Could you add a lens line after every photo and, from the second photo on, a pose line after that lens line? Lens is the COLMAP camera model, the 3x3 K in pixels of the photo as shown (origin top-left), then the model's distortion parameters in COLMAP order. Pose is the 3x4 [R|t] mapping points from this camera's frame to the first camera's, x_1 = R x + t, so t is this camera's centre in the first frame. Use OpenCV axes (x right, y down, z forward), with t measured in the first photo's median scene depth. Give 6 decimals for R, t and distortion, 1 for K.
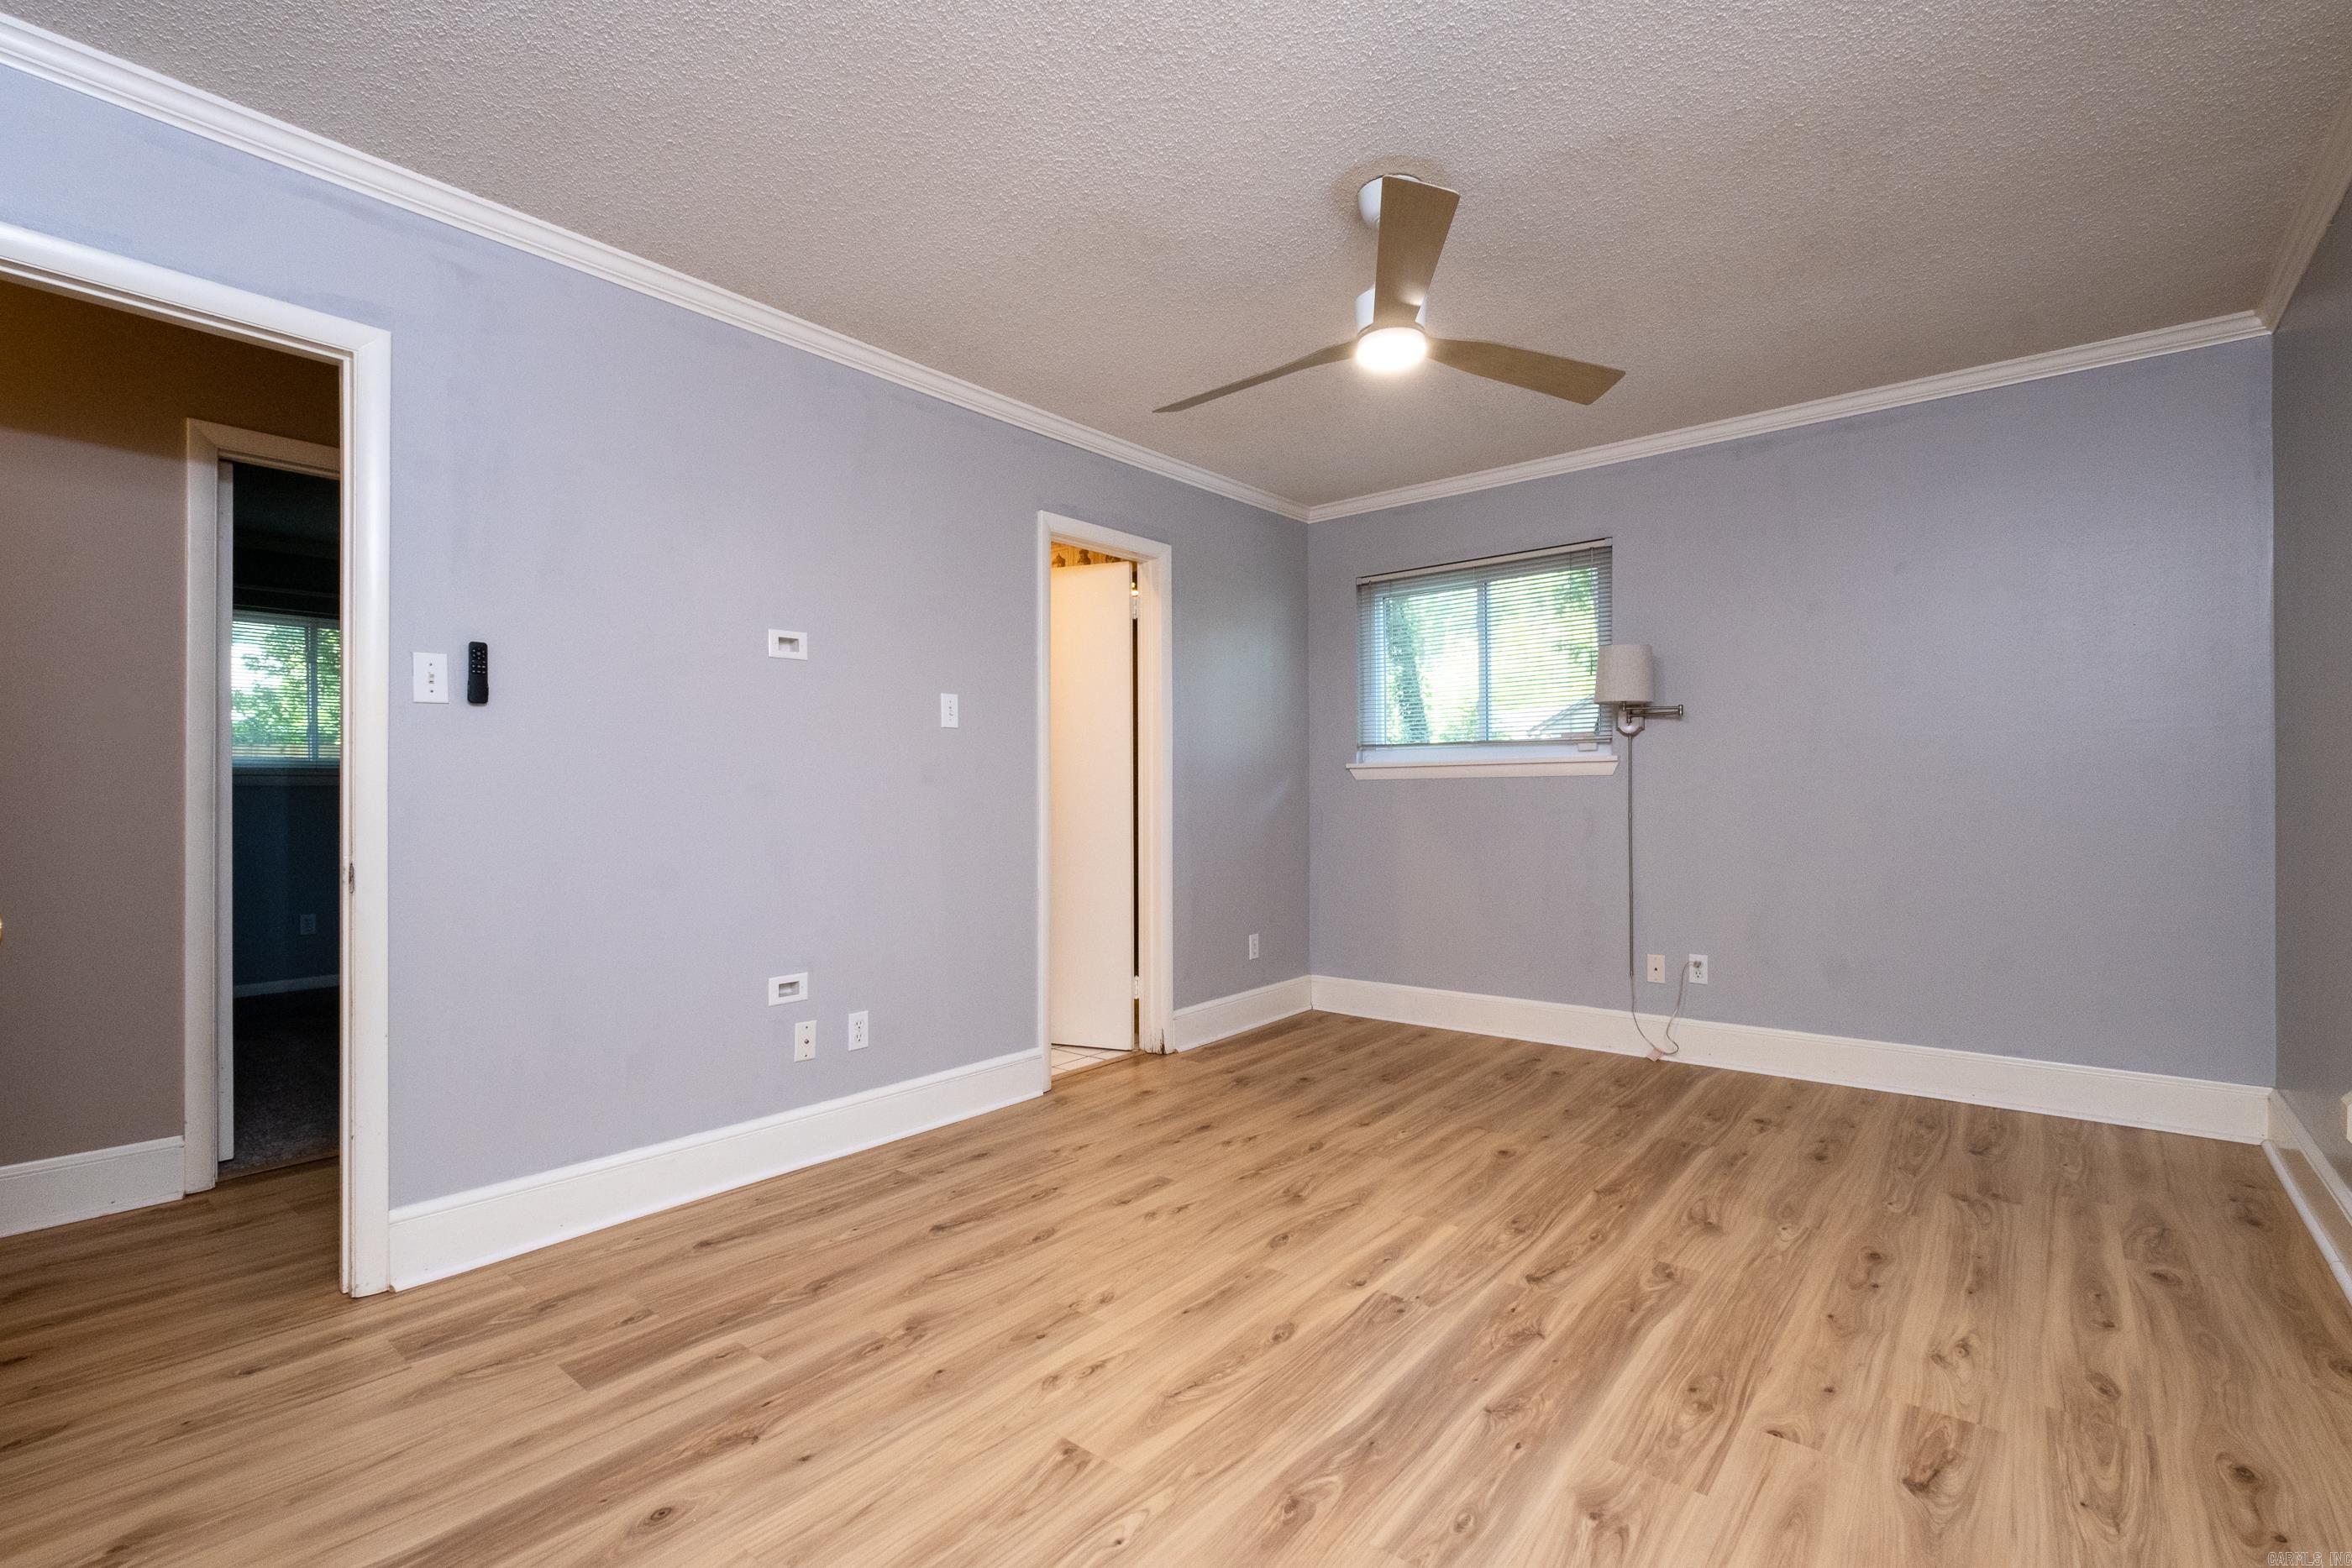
lens RADIAL K [[1050.8, 0, 1172.5], [0, 1050.8, 783.6], [0, 0, 1]] dist [-0.003309, -0.000137]
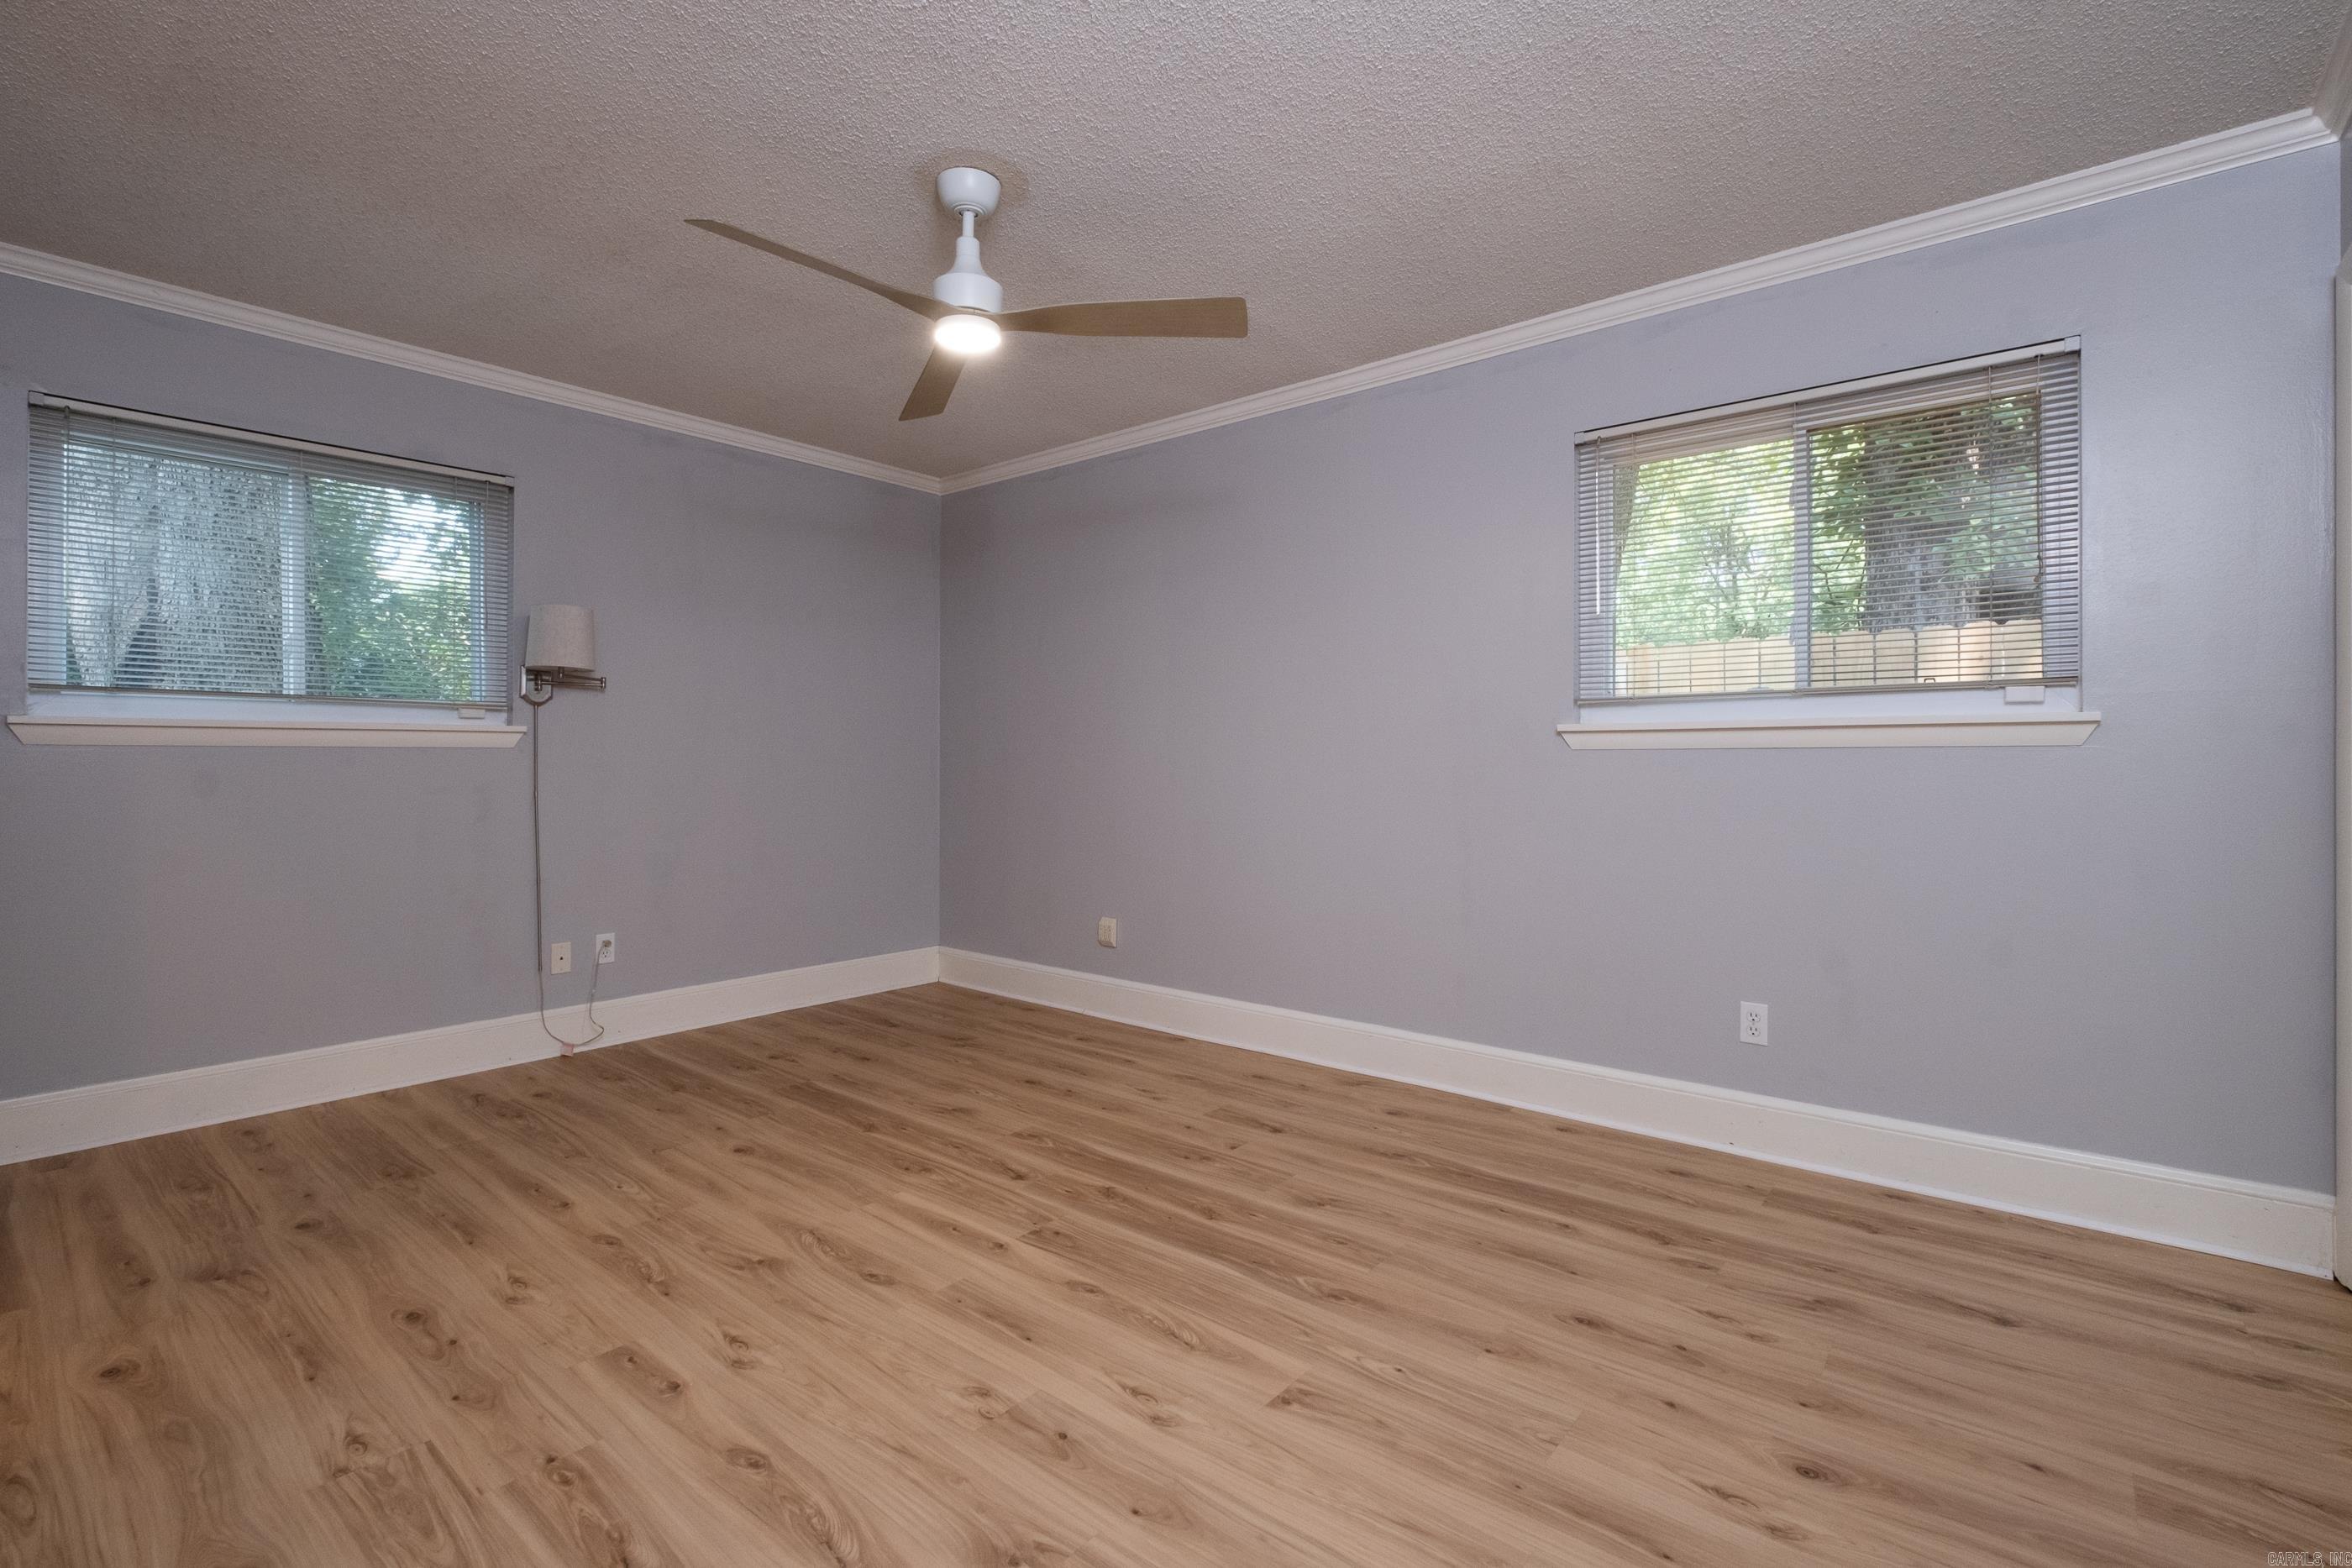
lens RADIAL K [[1050.8, 0, 1172.5], [0, 1050.8, 783.6], [0, 0, 1]] dist [-0.003309, -0.000137]
pose [[0.010036, -0.012443, 0.999872, -0.728527], [-0.008124, 0.999889, 0.012525, 0.009360], [-0.999917, -0.008249, 0.009933, 0.714595]]
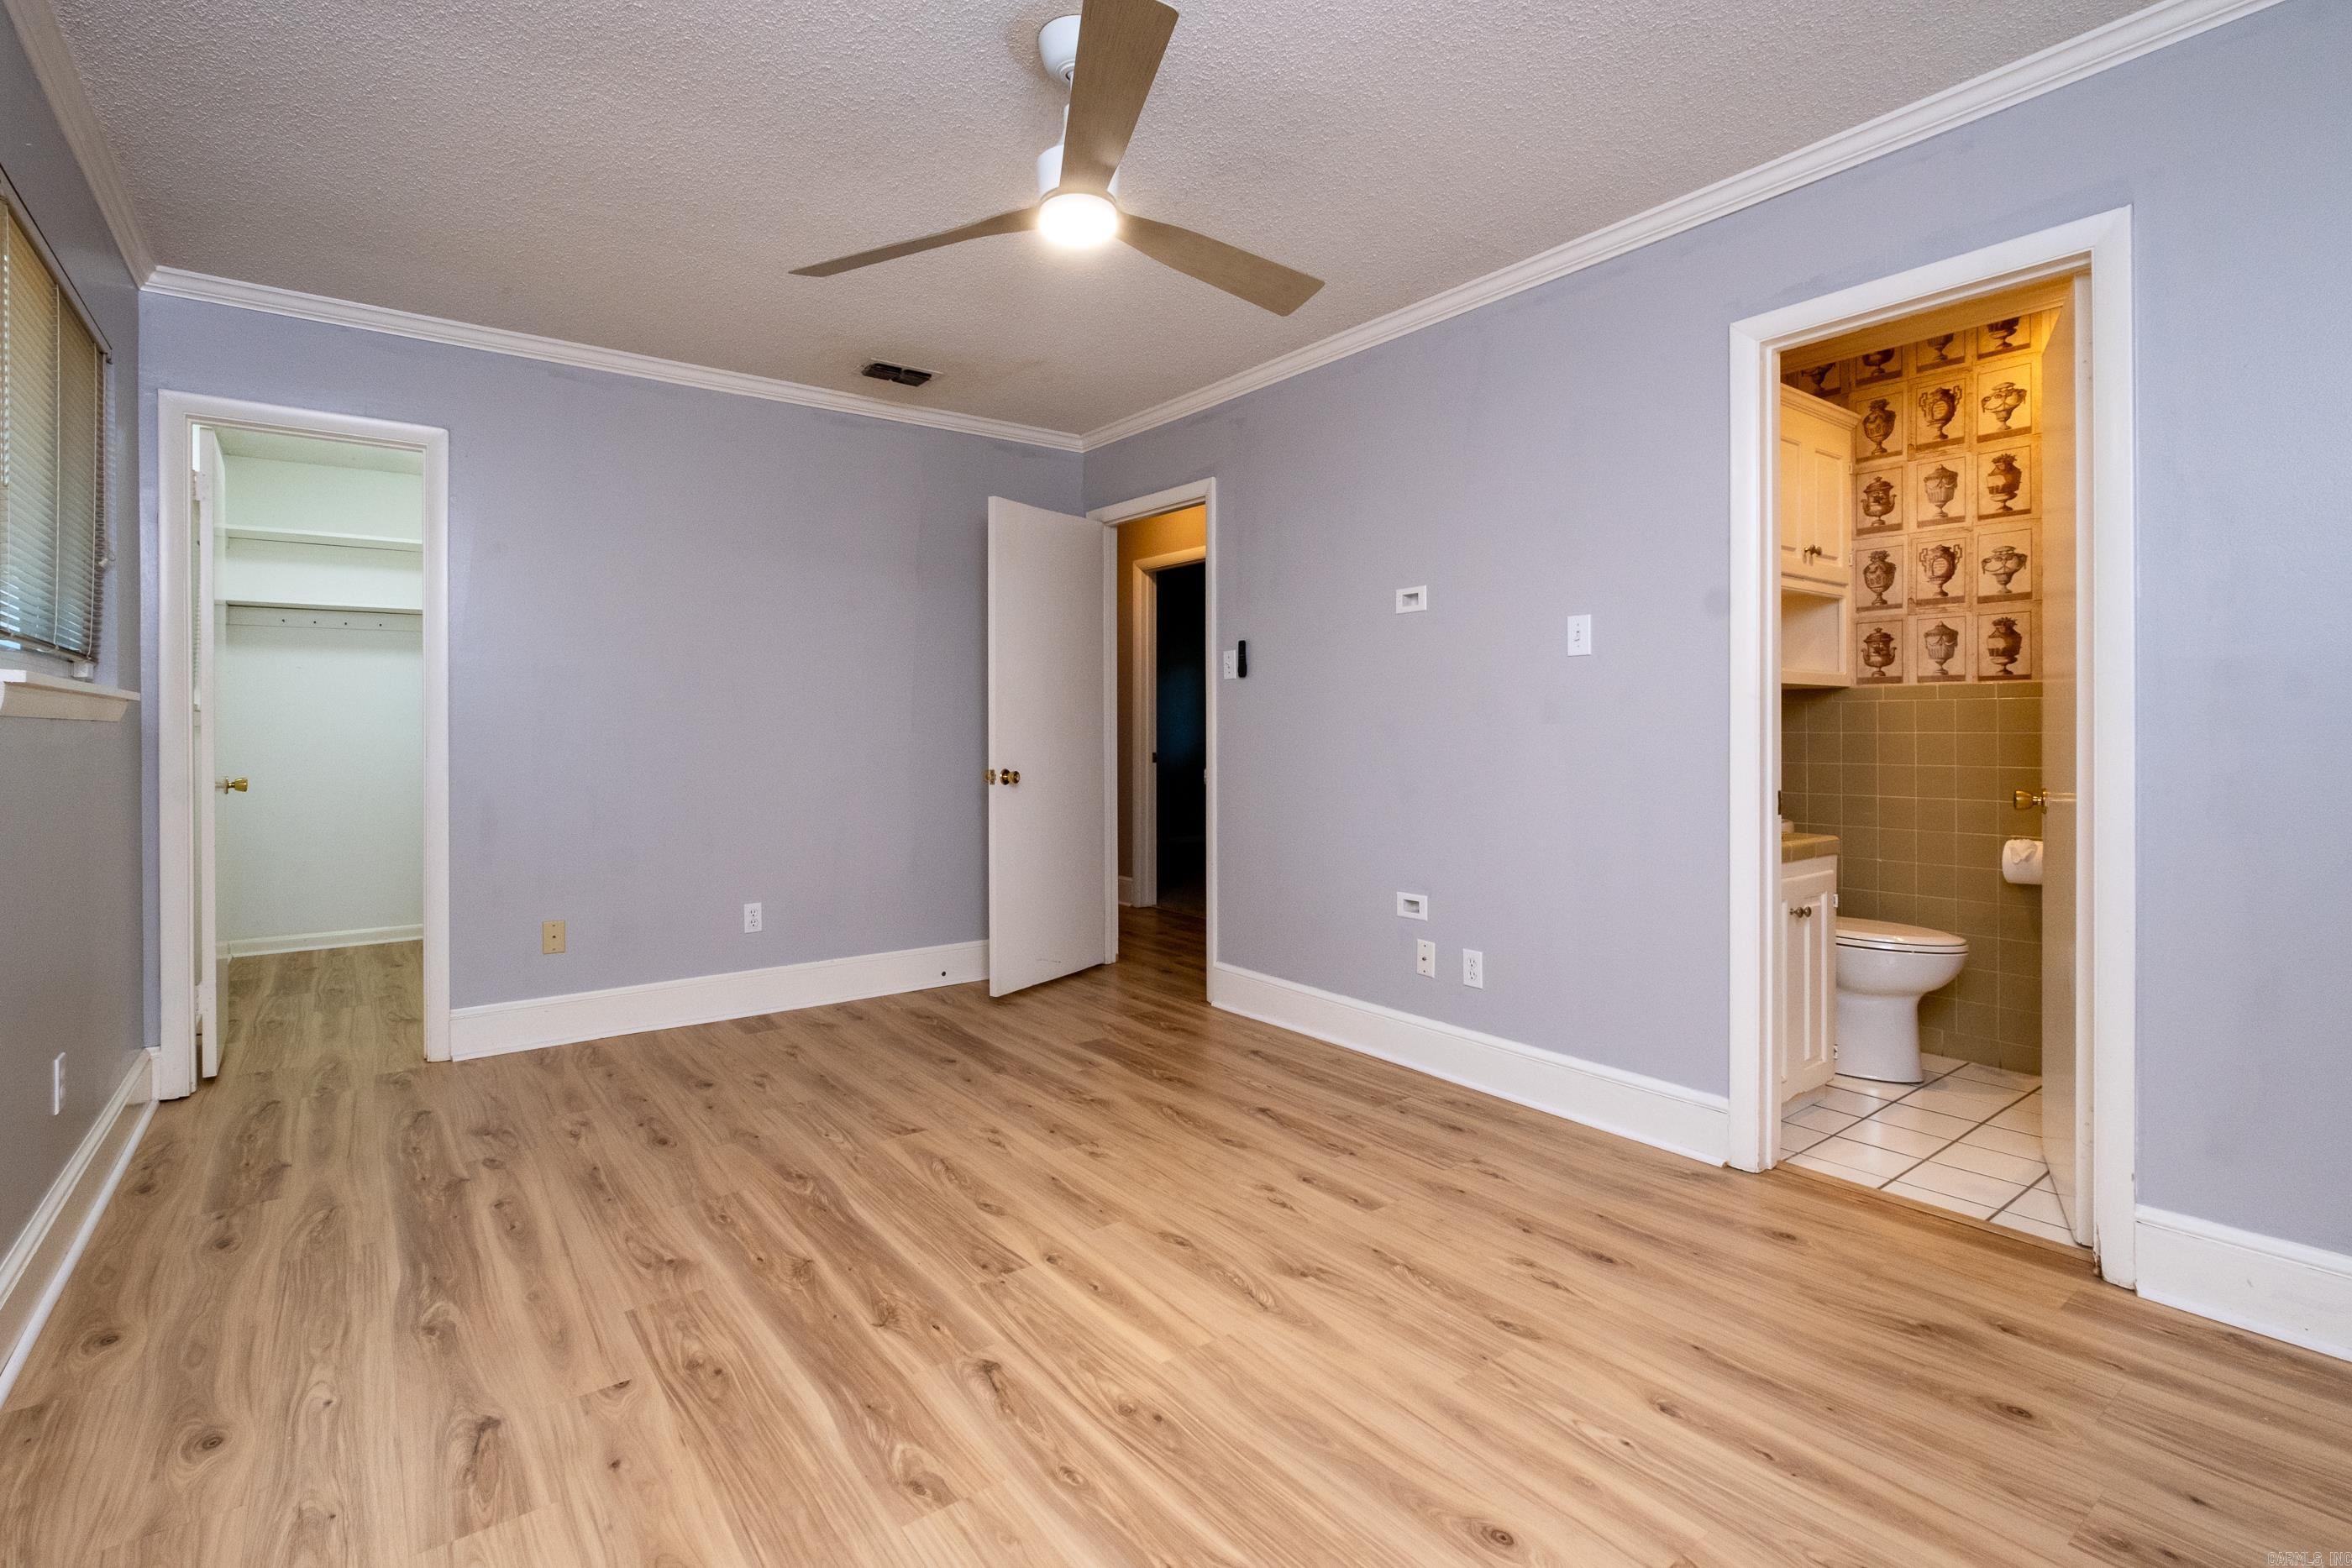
lens RADIAL K [[1081.1, 0, 1116.2], [0, 1081.1, 728.7], [0, 0, 1]] dist [0.001178, -0.000879]
pose [[-0.256925, 0.005473, -0.966416, 0.952773], [0.013400, 0.999908, 0.002100, -0.001260], [0.966338, -0.012411, -0.256975, 1.137095]]
